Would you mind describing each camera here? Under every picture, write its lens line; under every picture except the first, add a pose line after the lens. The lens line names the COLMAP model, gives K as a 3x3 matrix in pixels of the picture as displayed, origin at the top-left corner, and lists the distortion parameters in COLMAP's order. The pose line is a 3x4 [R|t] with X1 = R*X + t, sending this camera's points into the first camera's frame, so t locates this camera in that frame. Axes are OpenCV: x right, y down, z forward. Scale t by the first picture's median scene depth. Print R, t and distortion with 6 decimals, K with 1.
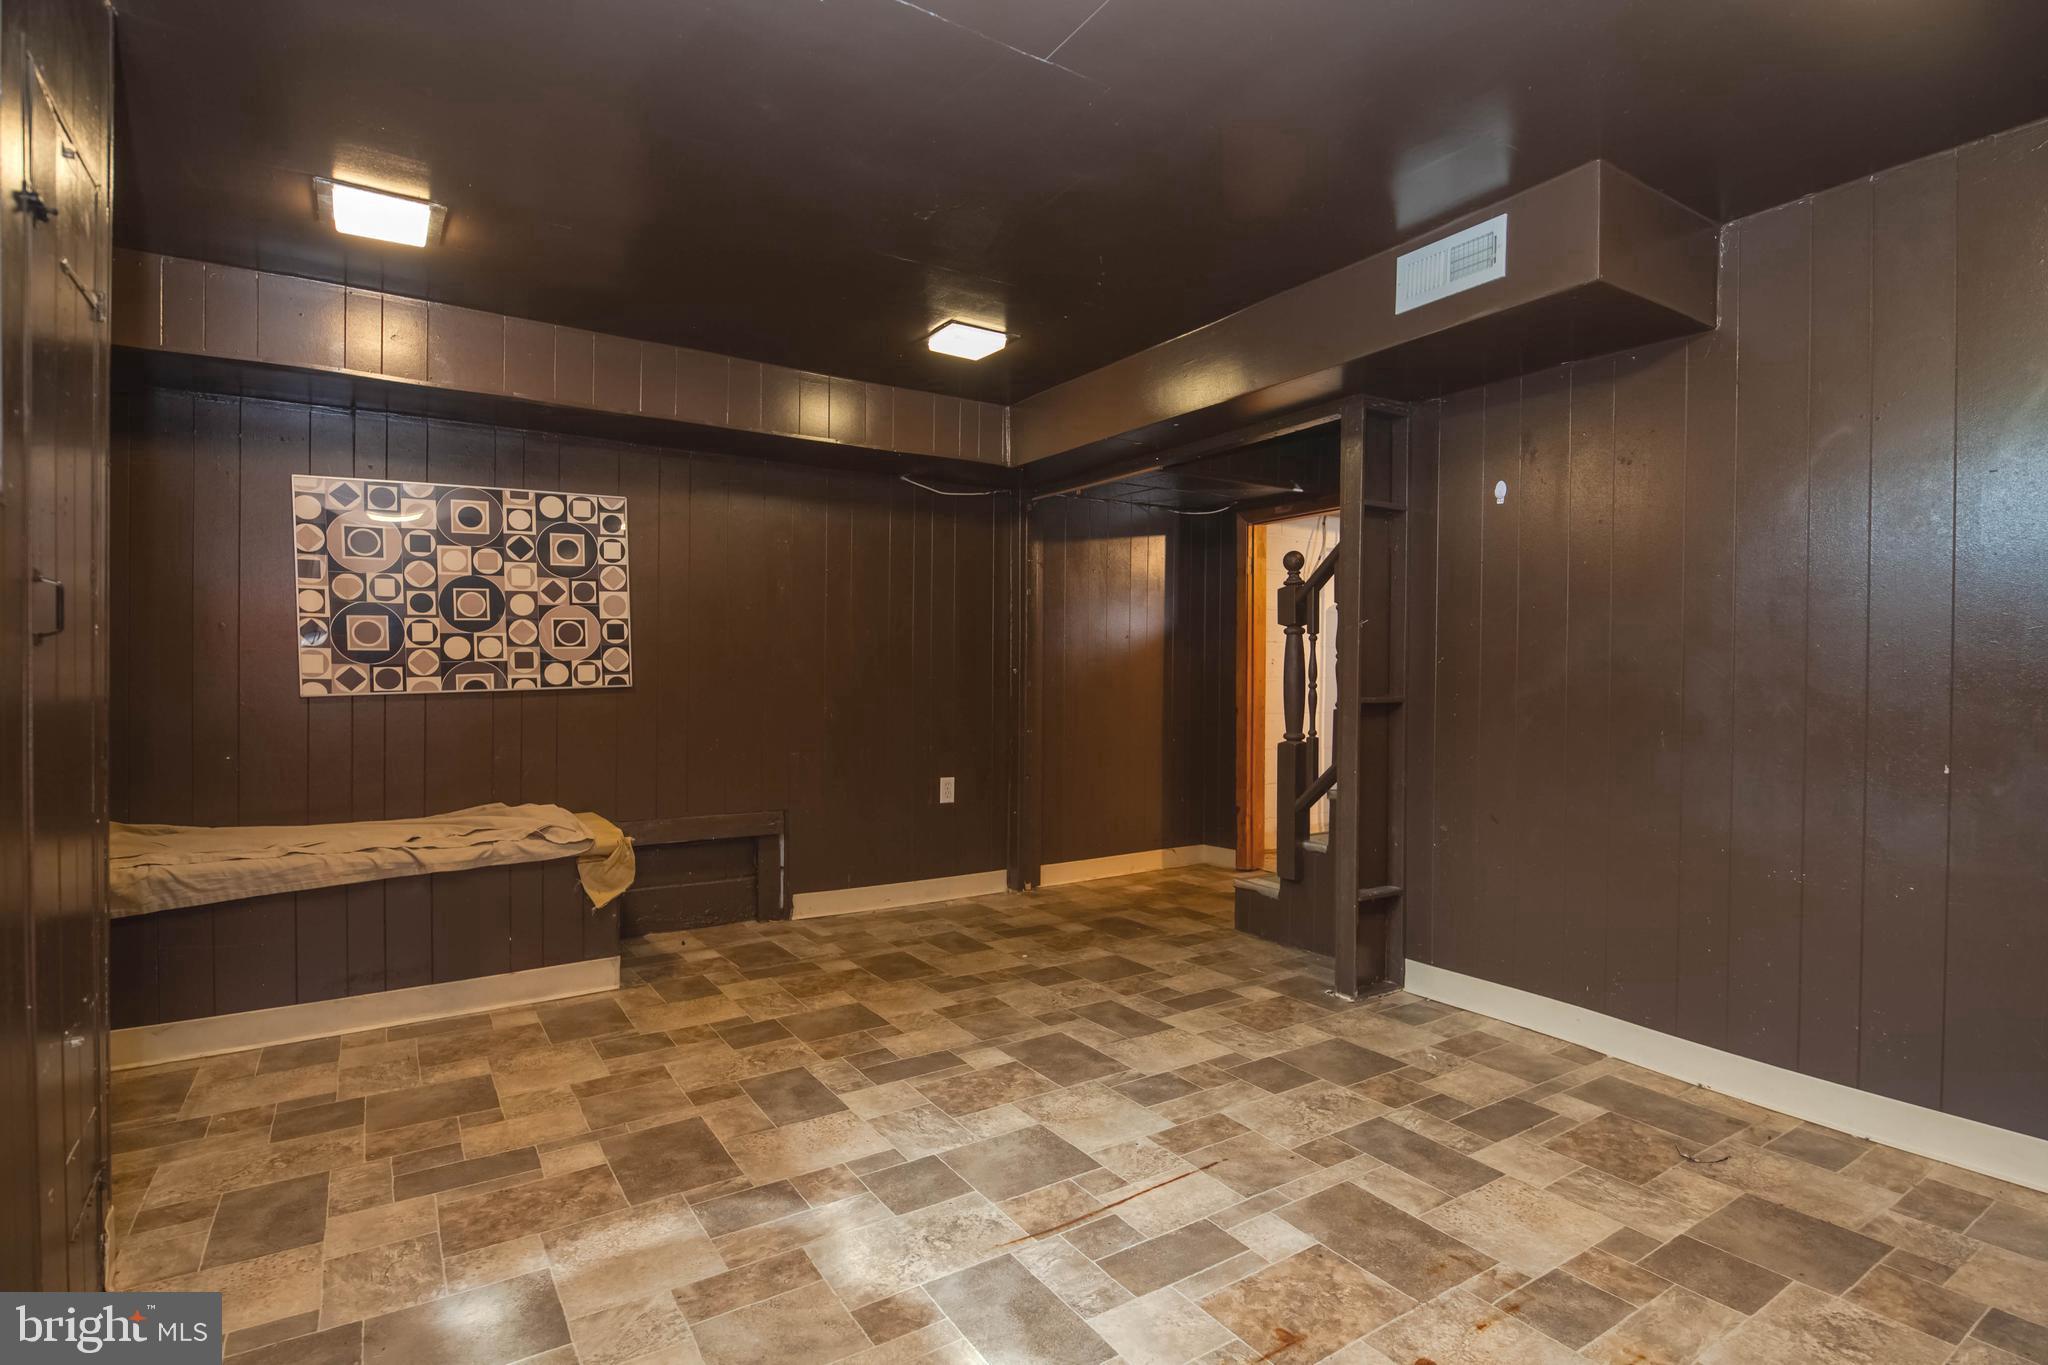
lens RADIAL K [[998.8, 0, 1035.2], [0, 998.8, 686.1], [0, 0, 1]] dist [0.004183, -0.011167]
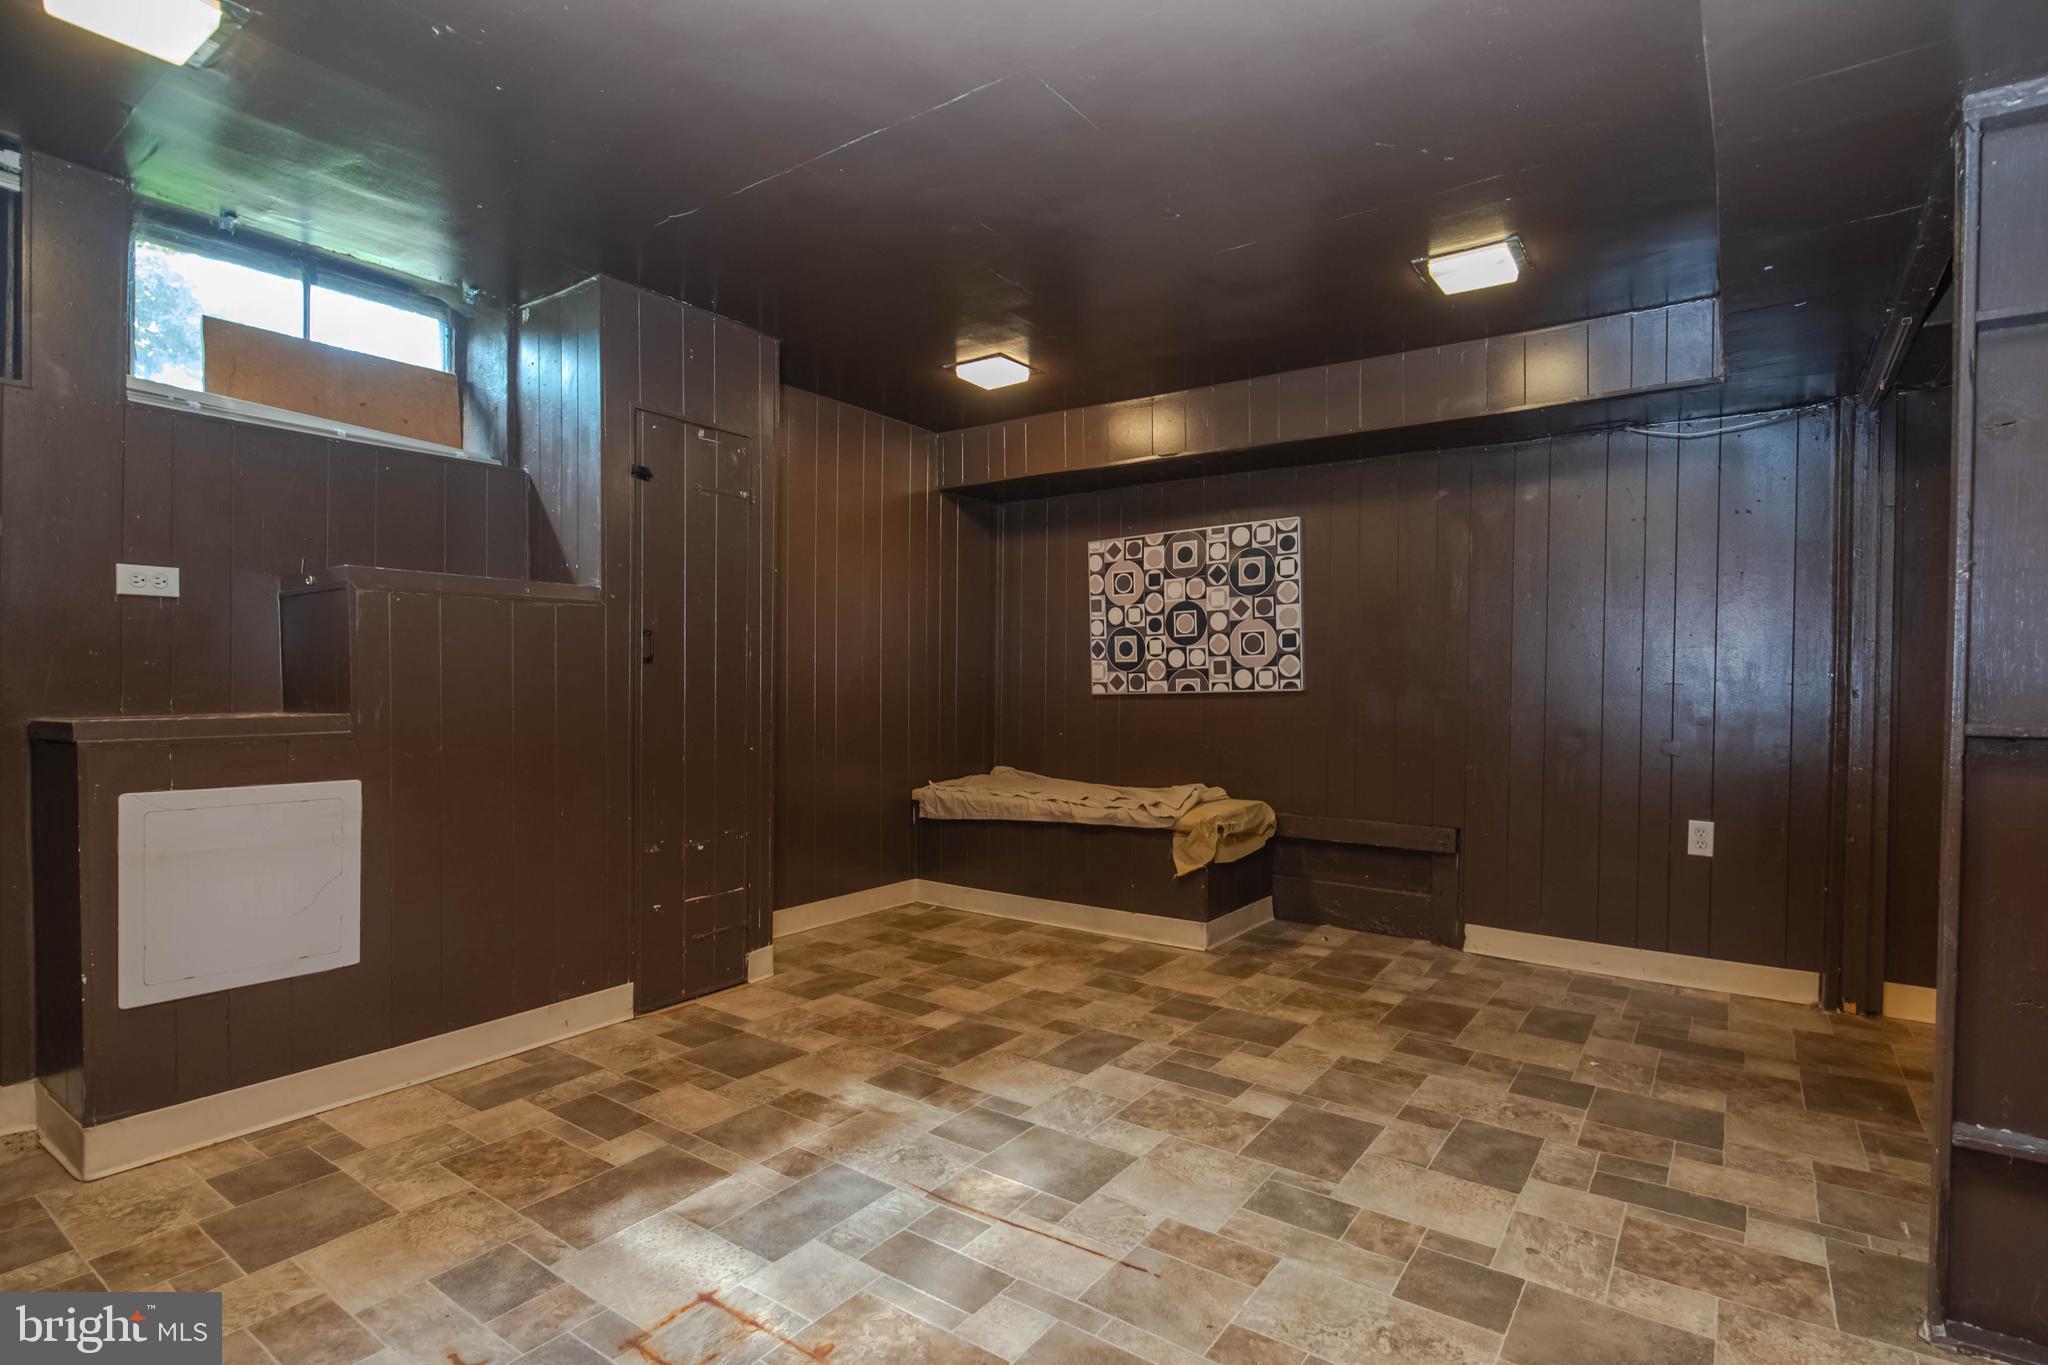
lens RADIAL K [[998.8, 0, 1035.2], [0, 998.8, 686.1], [0, 0, 1]] dist [0.004183, -0.011167]
pose [[0.365033, 0.004728, -0.930983, 0.540470], [-0.014985, 0.999887, -0.000797, 0.000794], [0.930874, 0.014241, 0.365062, 0.364643]]
